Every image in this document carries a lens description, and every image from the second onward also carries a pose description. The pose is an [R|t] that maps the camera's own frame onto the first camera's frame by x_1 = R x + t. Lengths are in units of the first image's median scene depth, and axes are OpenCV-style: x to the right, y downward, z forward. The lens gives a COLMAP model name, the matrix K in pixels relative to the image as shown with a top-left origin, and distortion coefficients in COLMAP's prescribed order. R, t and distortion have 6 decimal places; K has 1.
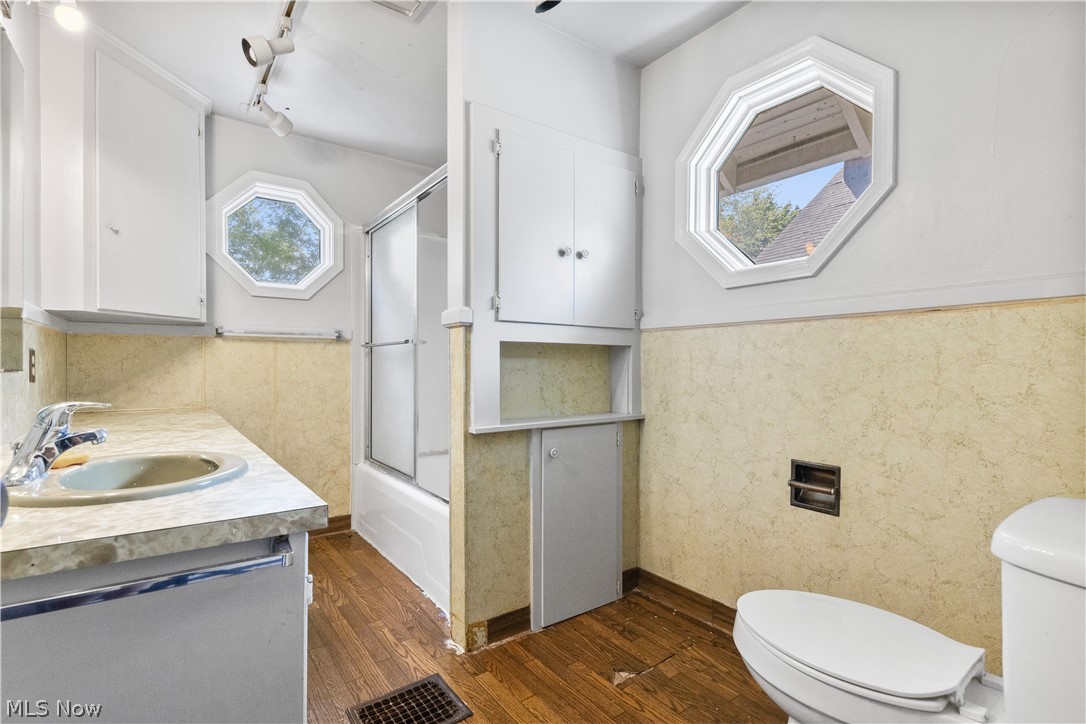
lens RADIAL K [[509.6, 0, 545.3], [0, 509.6, 365.4], [0, 0, 1]] dist [0.000592, -0.000218]
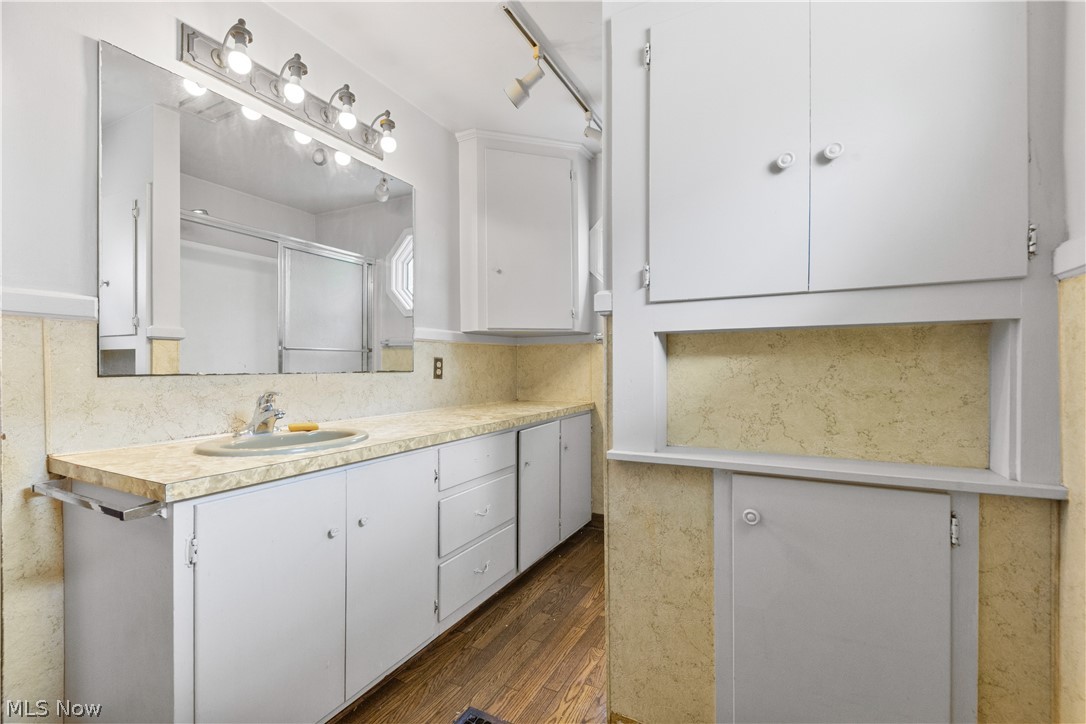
lens RADIAL K [[488.0, 0, 537.2], [0, 488.0, 365.6], [0, 0, 1]] dist [0.002330, 0.000089]
pose [[0.423068, -0.005694, -0.906080, 0.422009], [0.005709, 0.999977, -0.003618, -0.000551], [0.906080, -0.003642, 0.423091, 0.545822]]
